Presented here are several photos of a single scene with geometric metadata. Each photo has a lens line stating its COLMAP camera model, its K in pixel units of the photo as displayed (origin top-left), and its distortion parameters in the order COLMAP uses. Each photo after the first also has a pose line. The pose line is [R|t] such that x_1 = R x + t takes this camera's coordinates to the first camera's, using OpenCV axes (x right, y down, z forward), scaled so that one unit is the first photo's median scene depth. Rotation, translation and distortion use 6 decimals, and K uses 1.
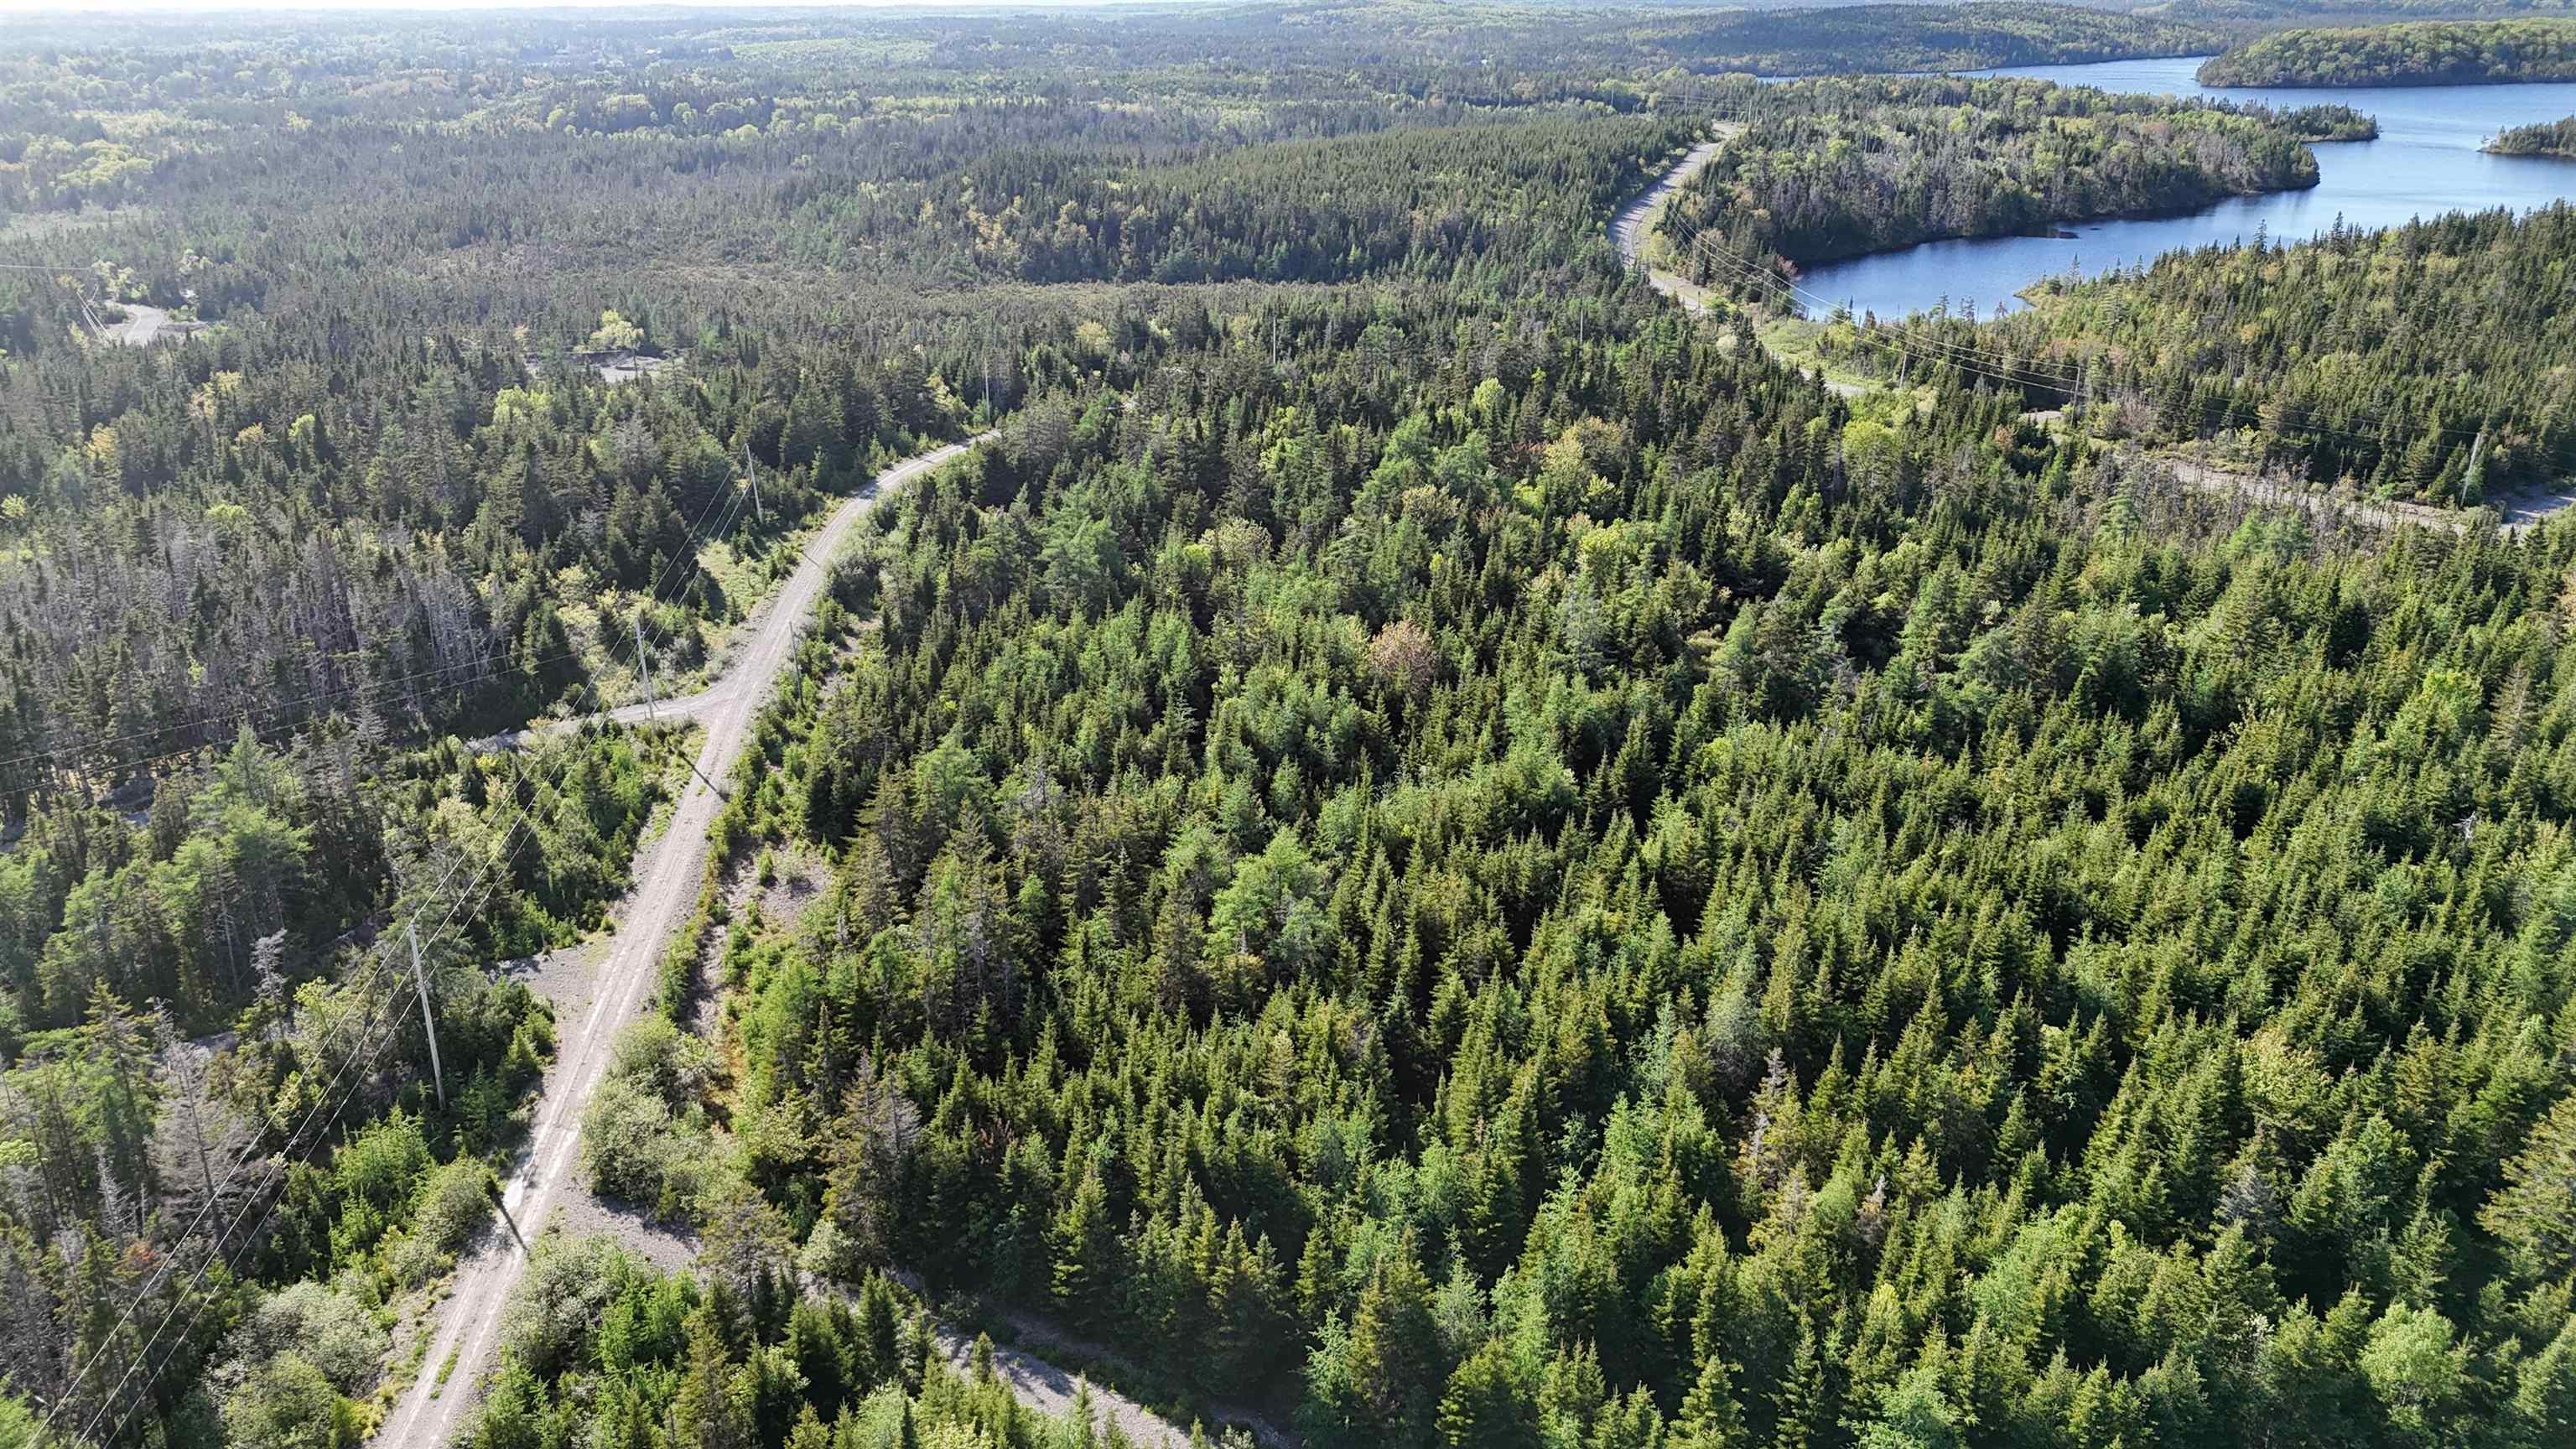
lens RADIAL K [[1916.3, 0, 1288.0], [0, 1916.3, 724.5], [0, 0, 1]] dist [0.062869, -0.045570]
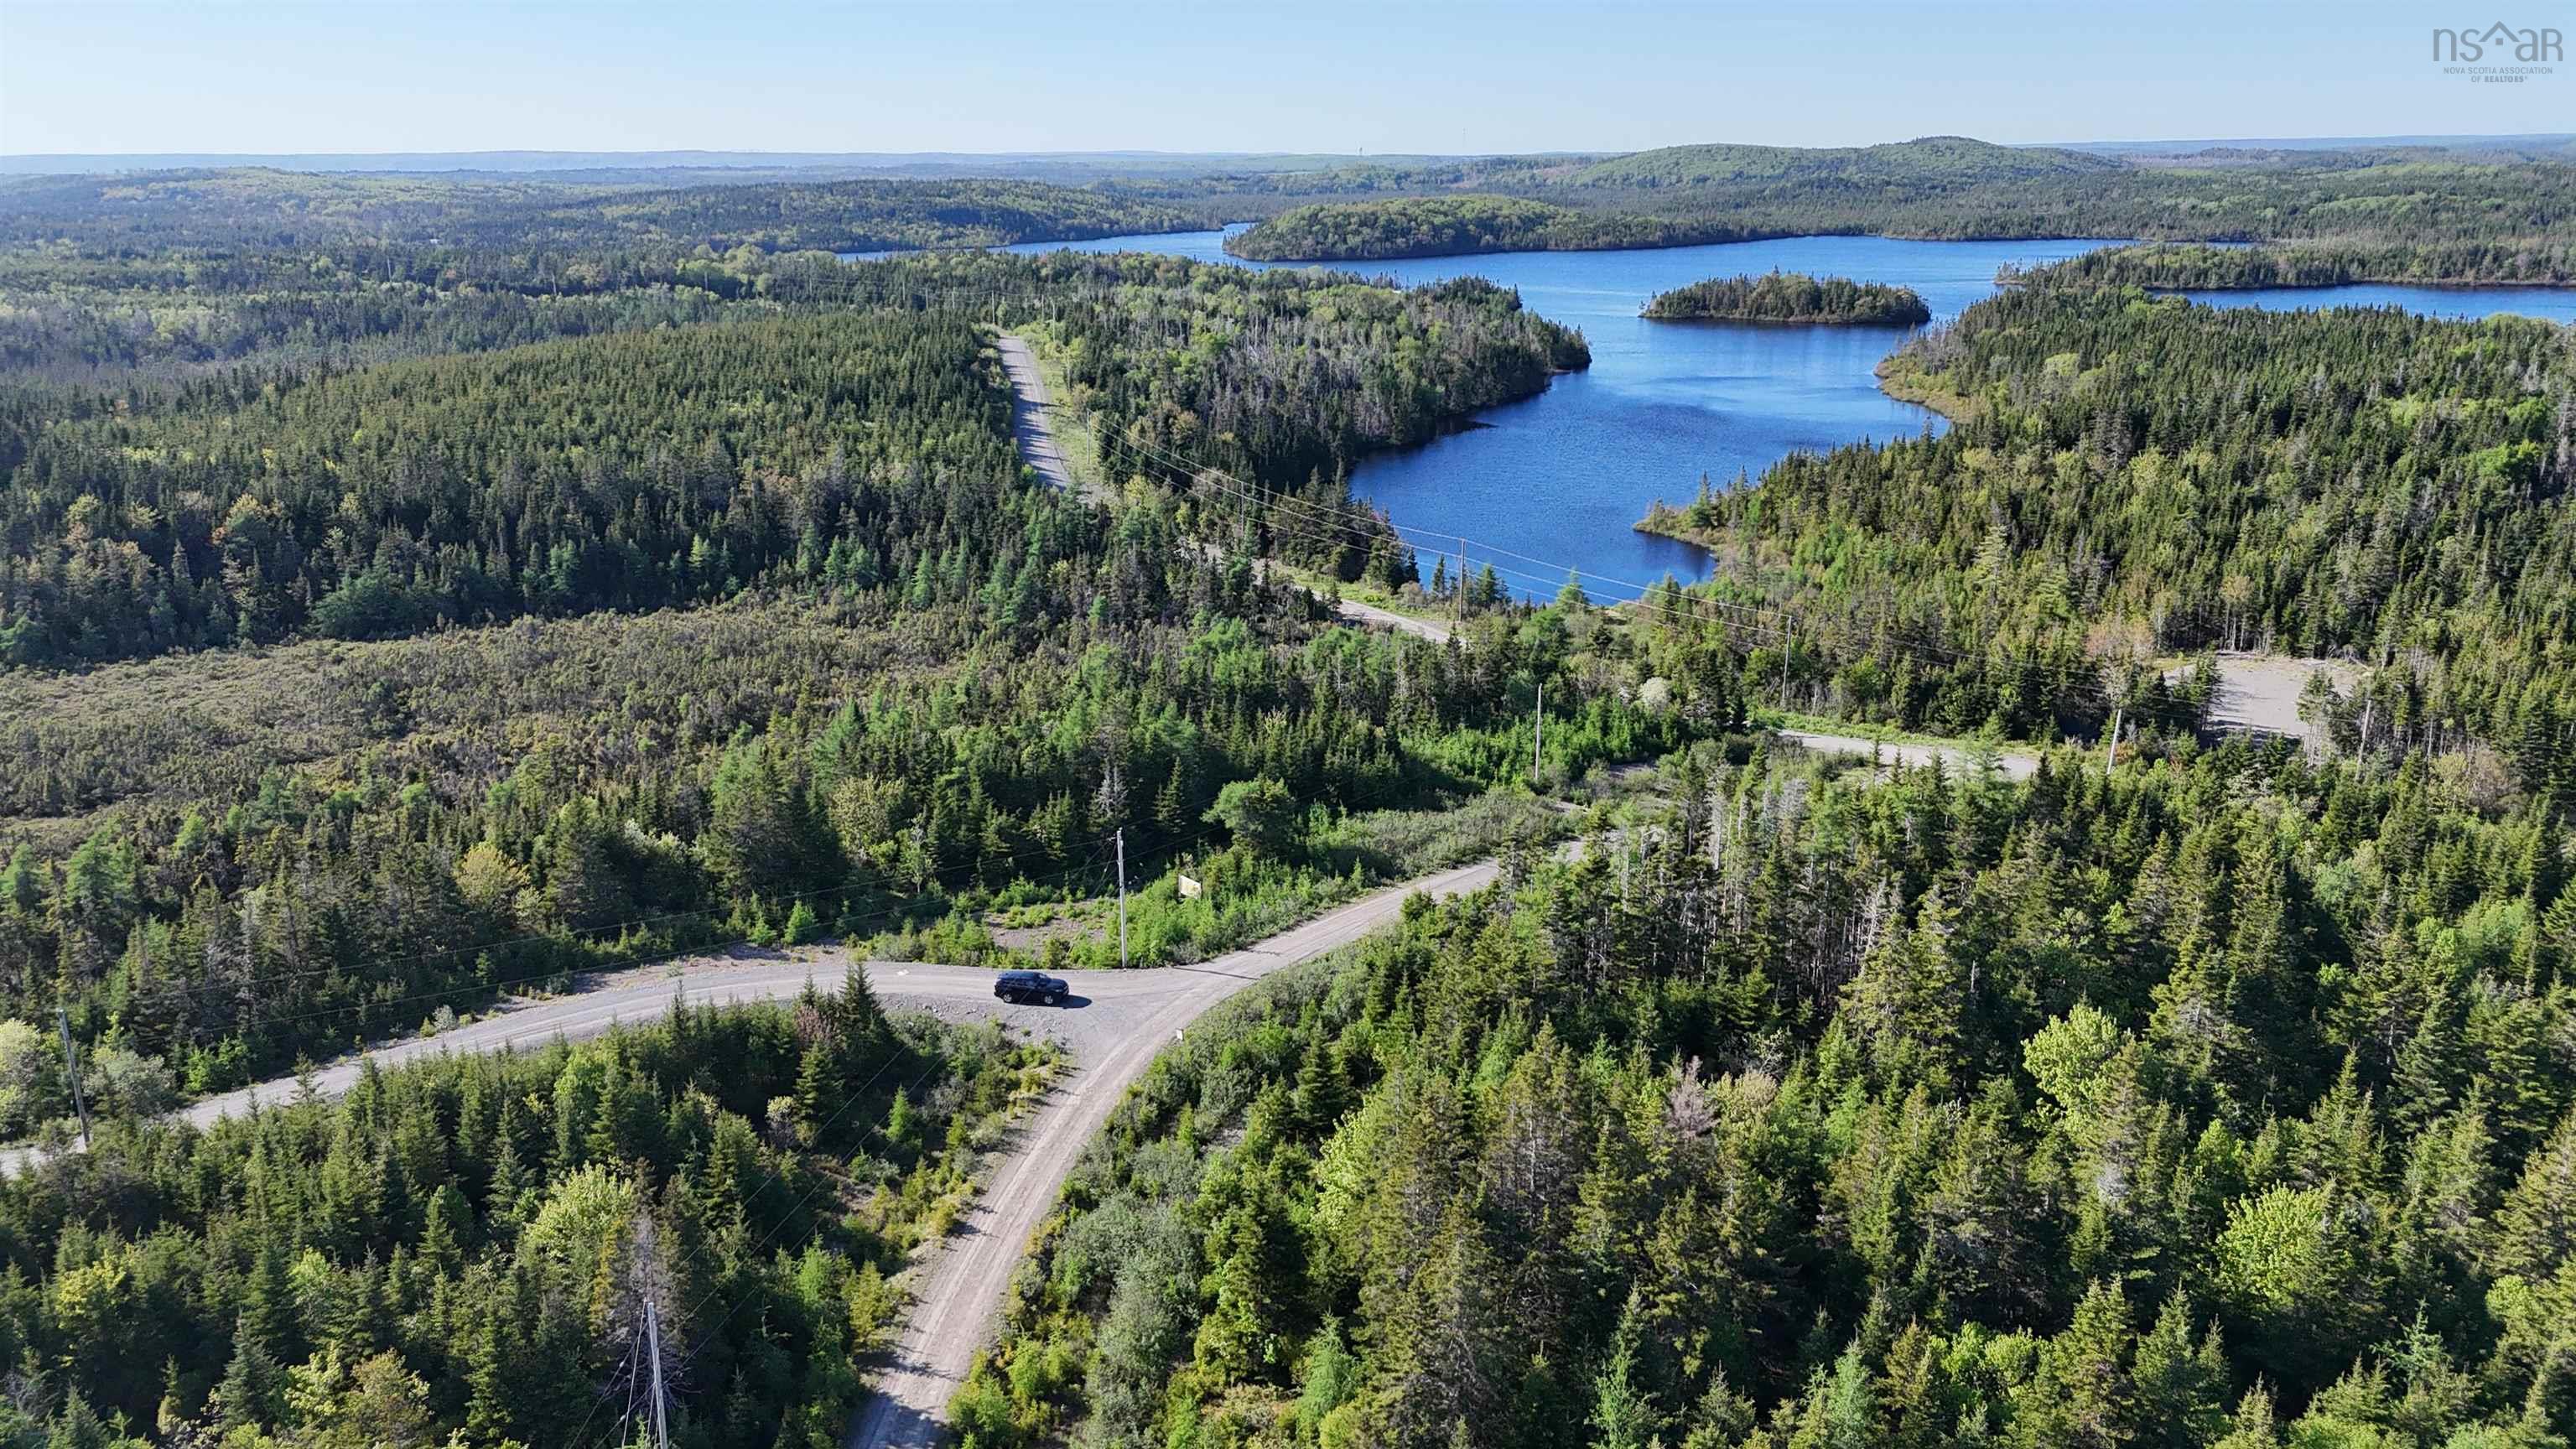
lens RADIAL K [[1916.3, 0, 1288.0], [0, 1916.3, 724.5], [0, 0, 1]] dist [0.062869, -0.045570]
pose [[0.852579, -0.144760, 0.502149, -0.103630], [0.186555, 0.981867, -0.033690, -0.123693], [-0.488166, 0.122401, 0.864125, 0.362153]]
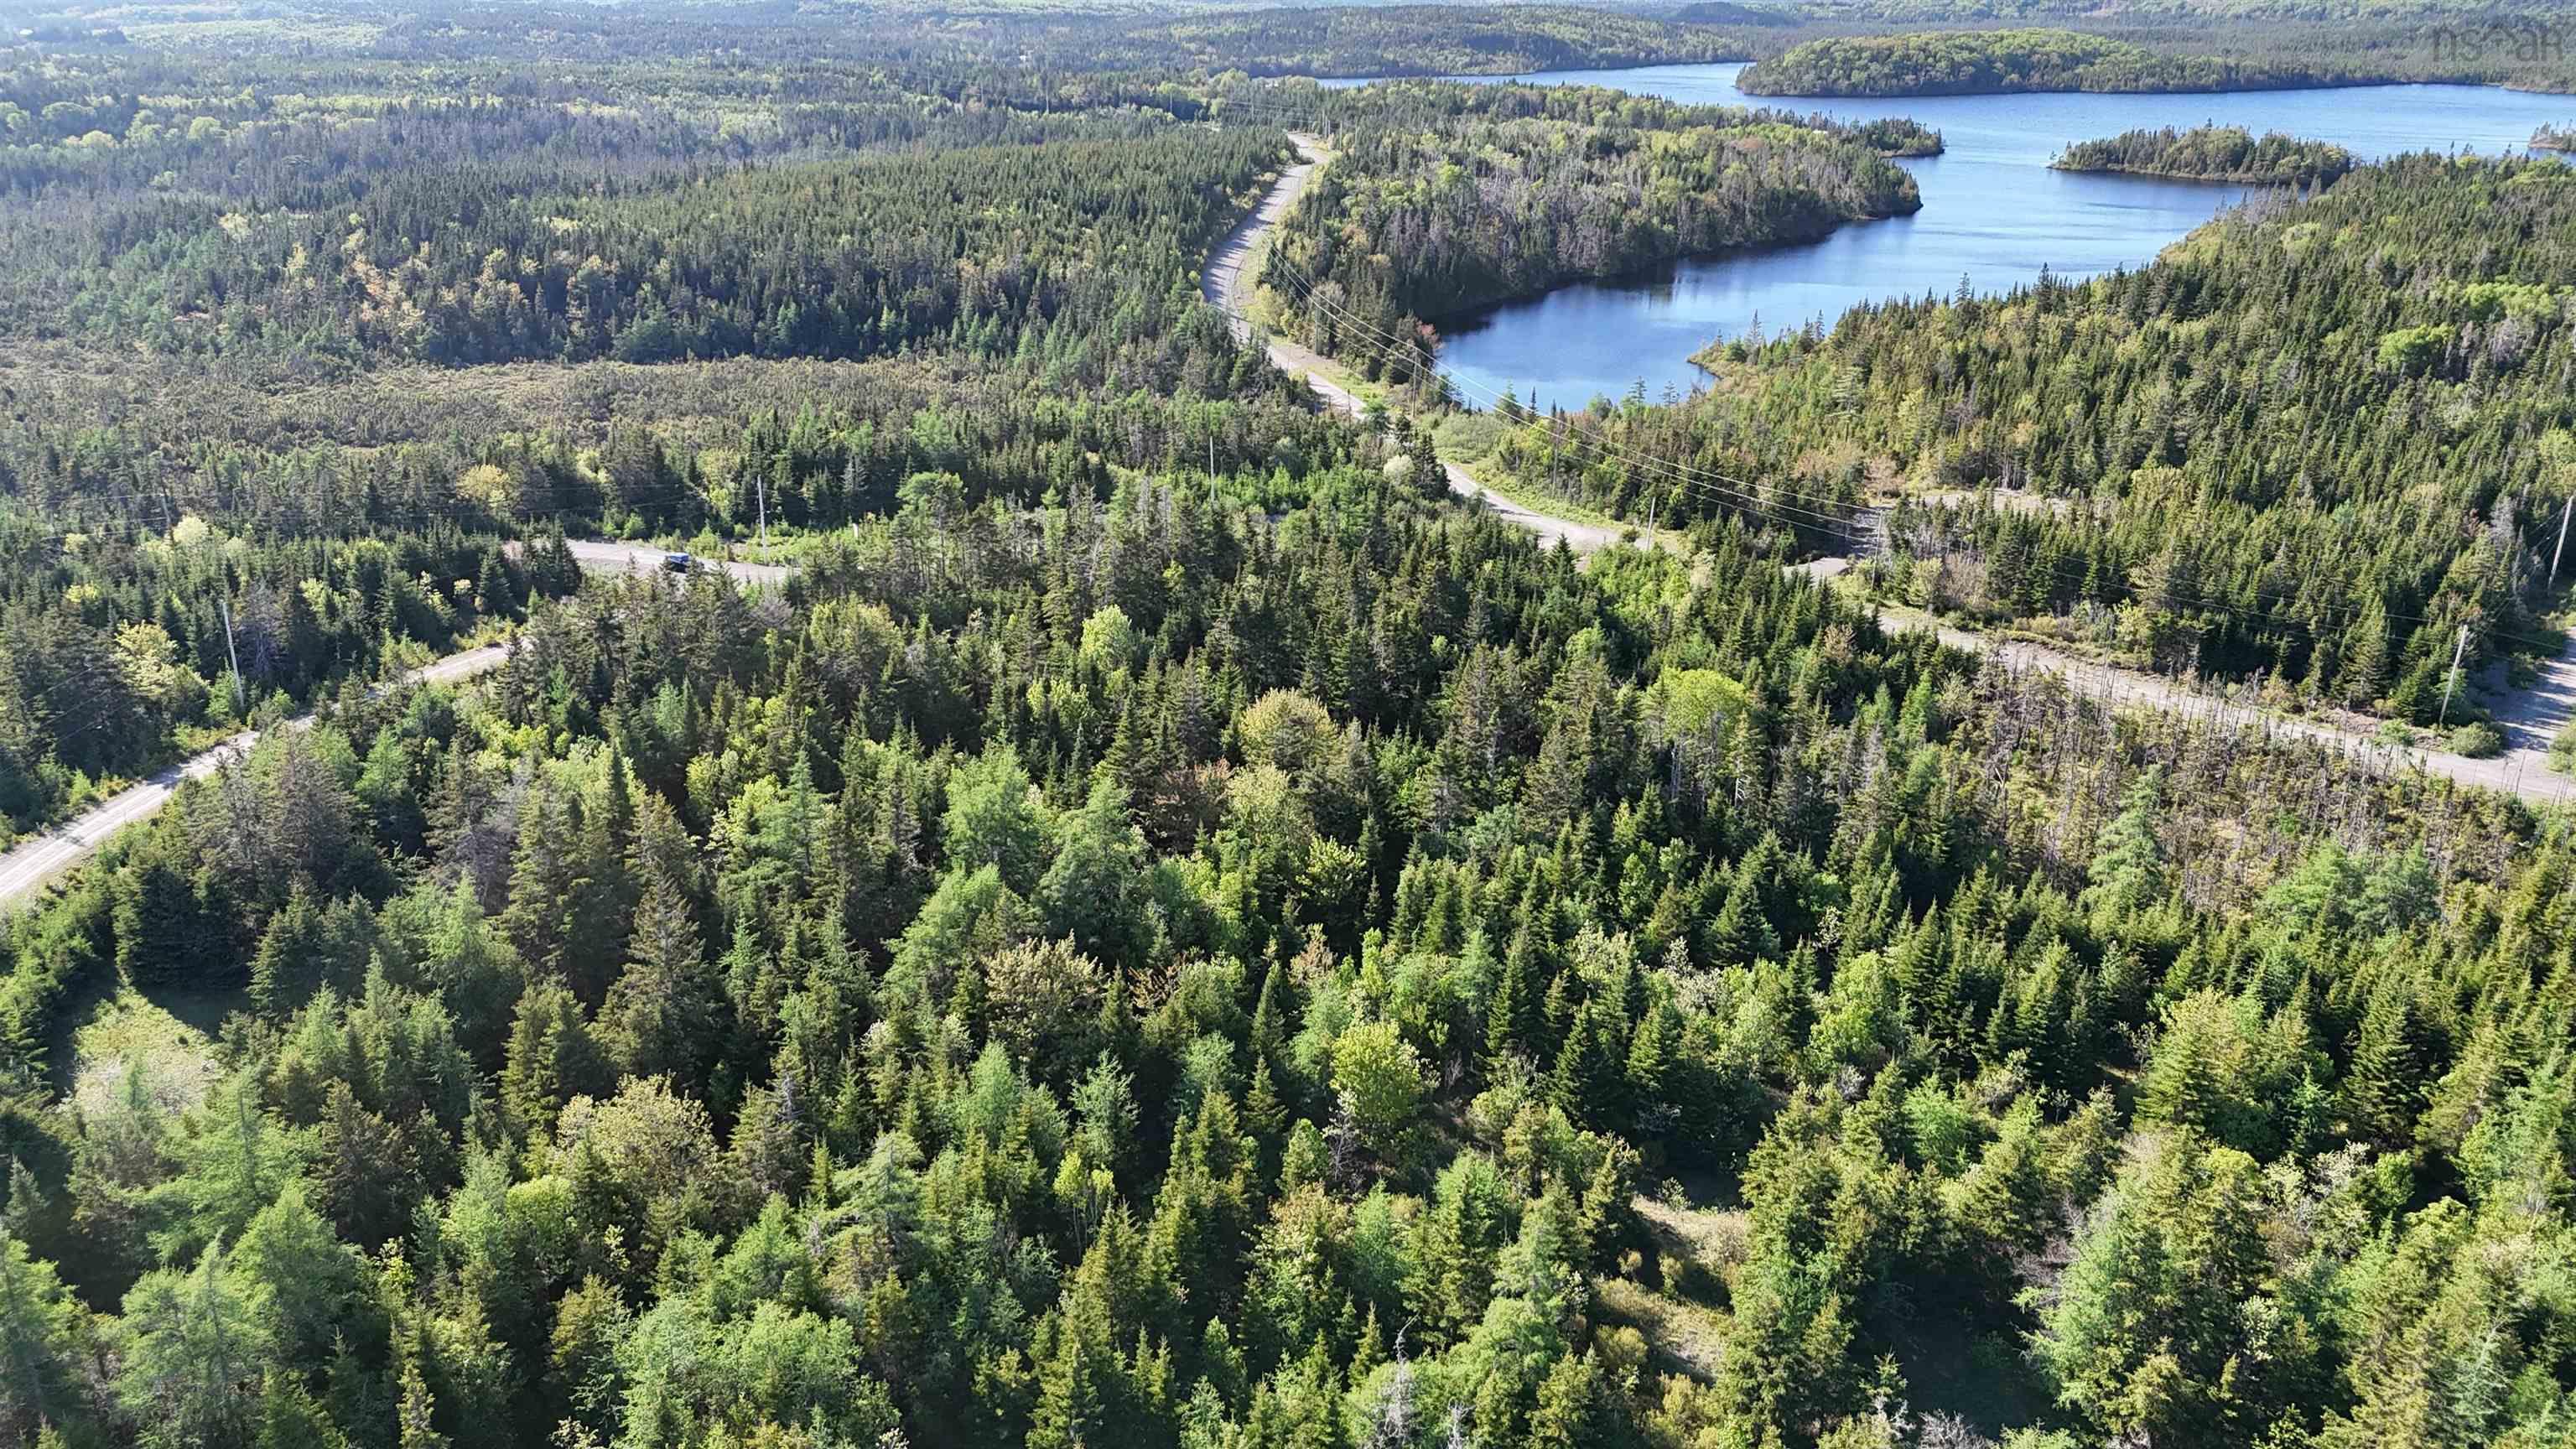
lens RADIAL K [[1916.3, 0, 1288.0], [0, 1916.3, 724.5], [0, 0, 1]] dist [0.062869, -0.045570]
pose [[0.974358, -0.066863, 0.214840, 0.012702], [0.066023, 0.997756, 0.011093, -0.070811], [-0.215100, 0.003376, 0.976586, 0.184018]]
